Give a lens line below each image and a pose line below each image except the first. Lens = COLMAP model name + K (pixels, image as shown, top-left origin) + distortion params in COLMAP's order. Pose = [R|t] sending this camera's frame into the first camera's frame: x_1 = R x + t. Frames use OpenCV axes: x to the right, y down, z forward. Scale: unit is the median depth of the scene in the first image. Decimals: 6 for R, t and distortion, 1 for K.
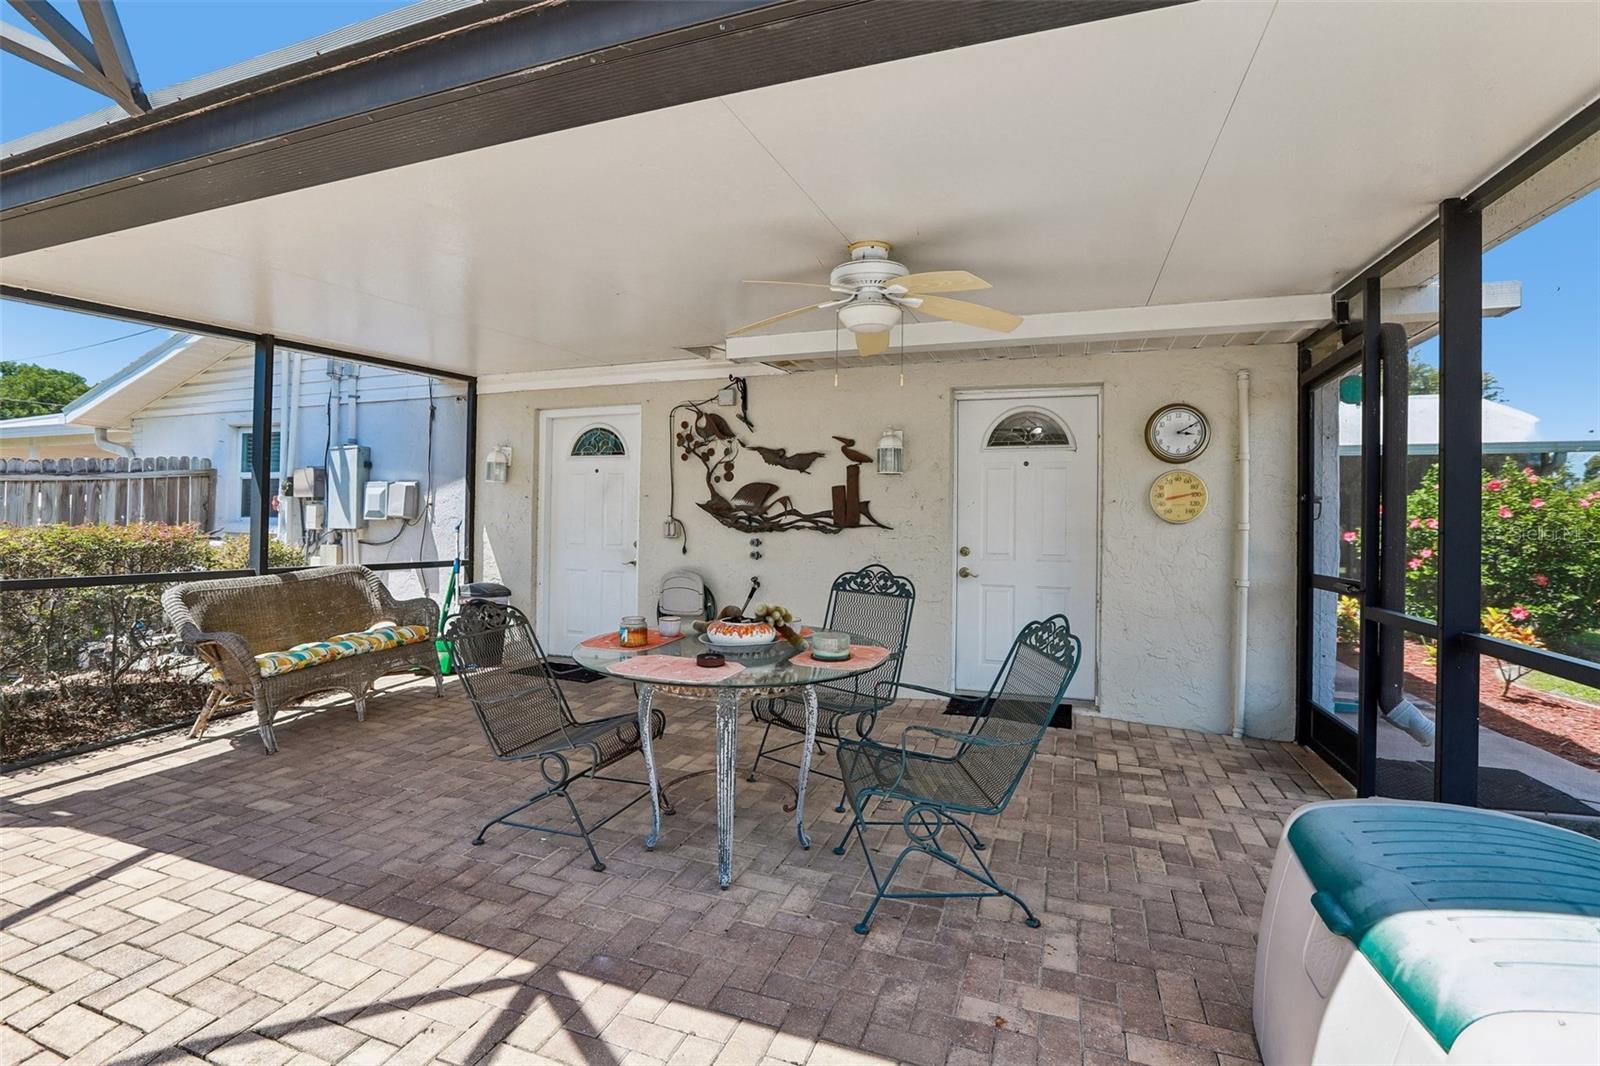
lens RADIAL K [[711.1, 0, 779.0], [0, 711.1, 527.1], [0, 0, 1]] dist [-0.022026, 0.000152]
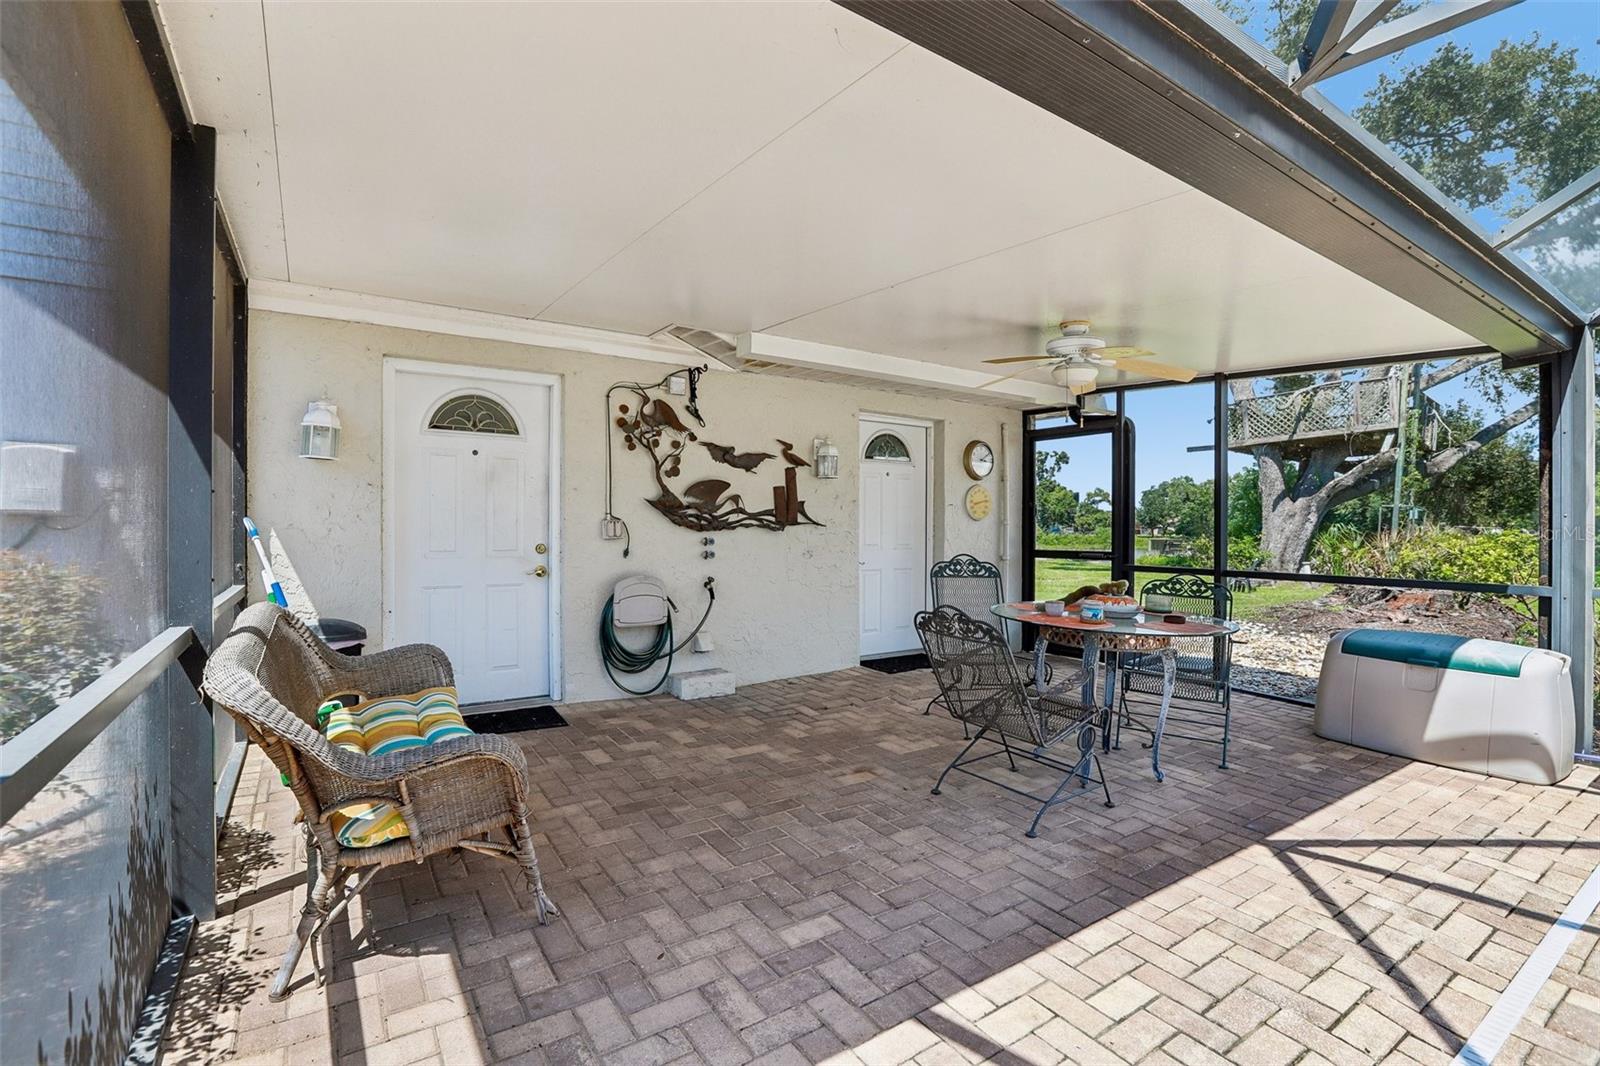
lens RADIAL K [[711.1, 0, 779.0], [0, 711.1, 527.1], [0, 0, 1]] dist [-0.022026, 0.000152]
pose [[0.604926, -0.013620, 0.796165, -0.765205], [0.006541, 0.999905, 0.012135, -0.009372], [-0.796255, -0.002133, 0.604957, 0.350054]]
